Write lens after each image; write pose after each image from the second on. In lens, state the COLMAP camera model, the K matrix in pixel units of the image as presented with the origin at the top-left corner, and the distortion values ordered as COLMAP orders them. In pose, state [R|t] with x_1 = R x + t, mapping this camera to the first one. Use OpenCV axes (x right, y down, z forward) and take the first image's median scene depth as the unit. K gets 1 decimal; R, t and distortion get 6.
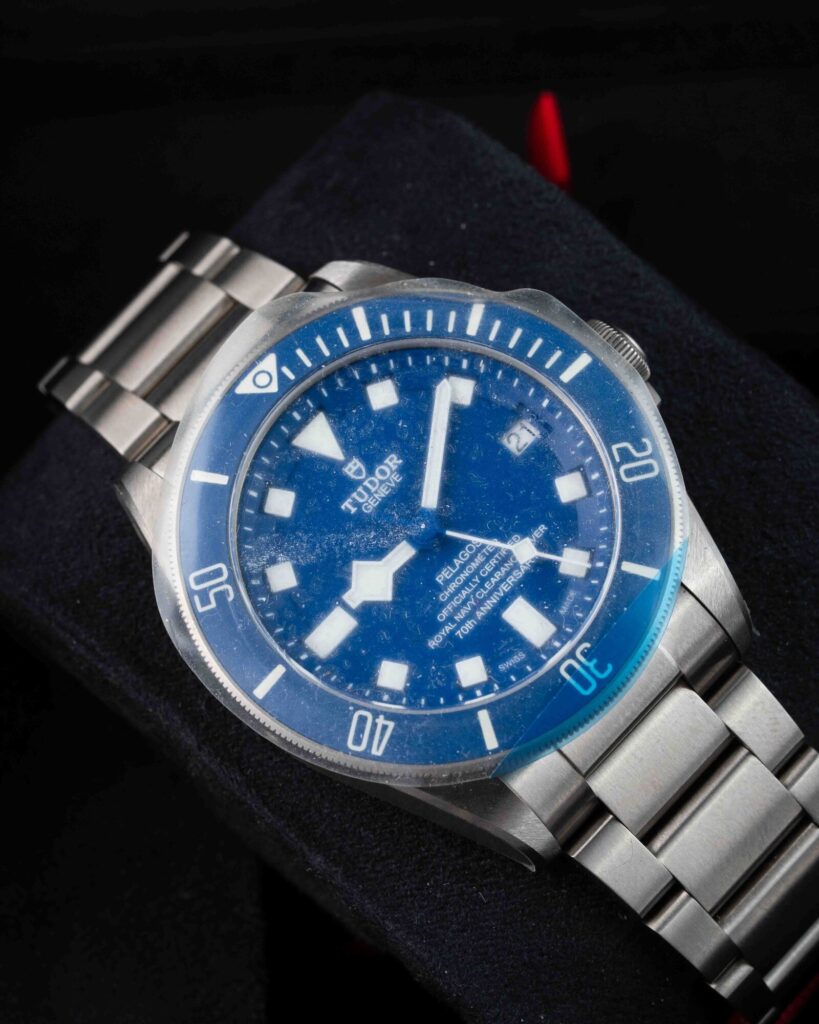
lens RADIAL K [[4824.9, 0, 409.5], [0, 4824.9, 512.0], [0, 0, 1]] dist [-0.480316, -3.147009]
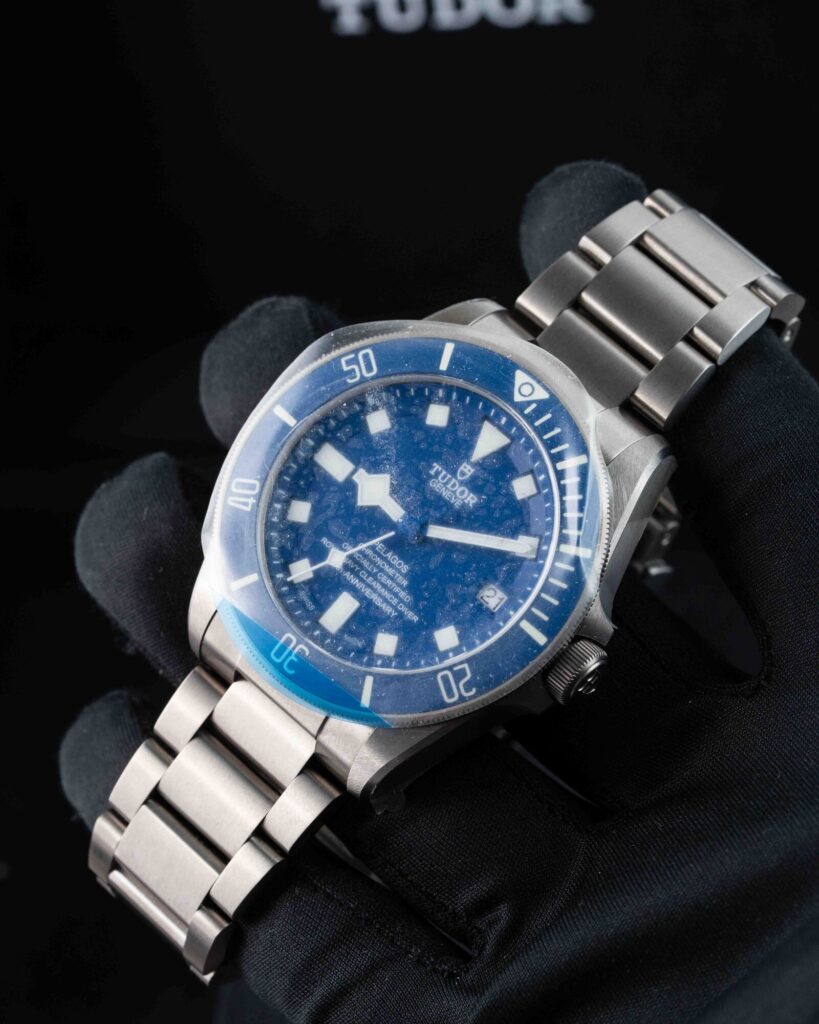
lens RADIAL K [[4824.9, 0, 409.5], [0, 4824.9, 512.0], [0, 0, 1]] dist [-0.480316, -3.147009]
pose [[0.018434, 0.976208, -0.216052, 0.272448], [-0.858039, 0.126373, 0.497794, -0.625484], [0.513253, 0.176205, 0.839954, -0.059863]]
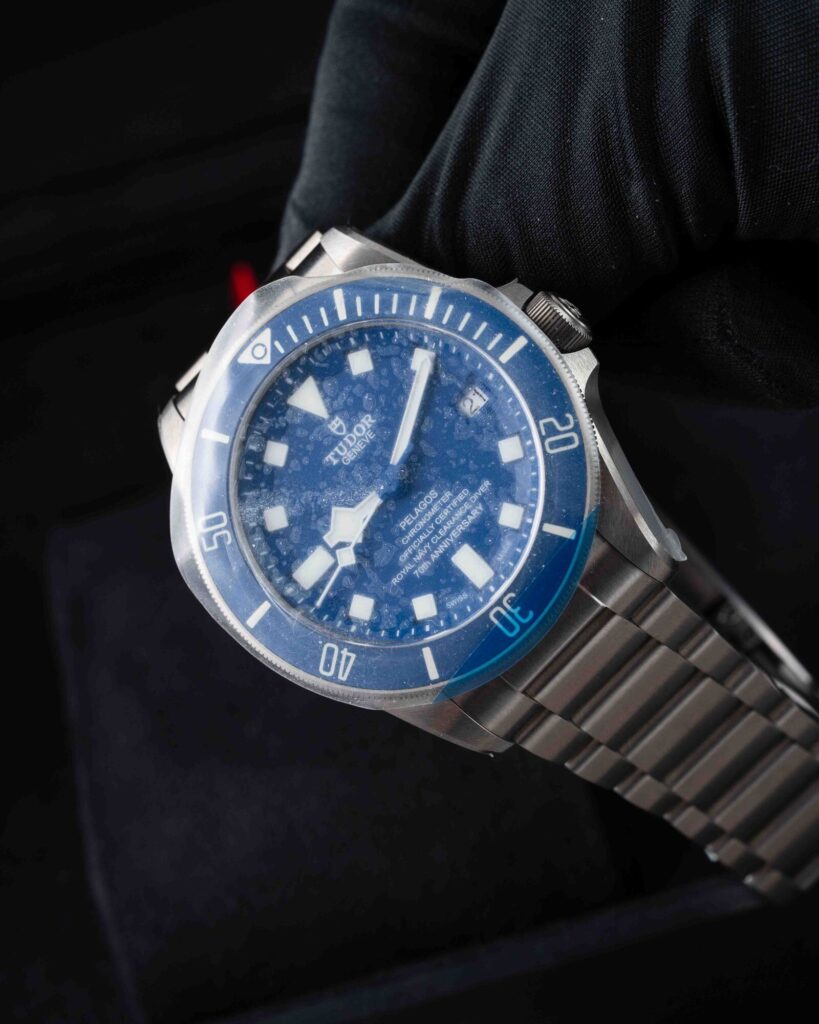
lens RADIAL K [[4824.9, 0, 409.5], [0, 4824.9, 512.0], [0, 0, 1]] dist [-0.480316, -3.147009]
pose [[0.974809, 0.022914, -0.221859, 0.273322], [0.035525, 0.966058, 0.255870, -0.295259], [0.220192, -0.257306, 0.940909, -0.123102]]
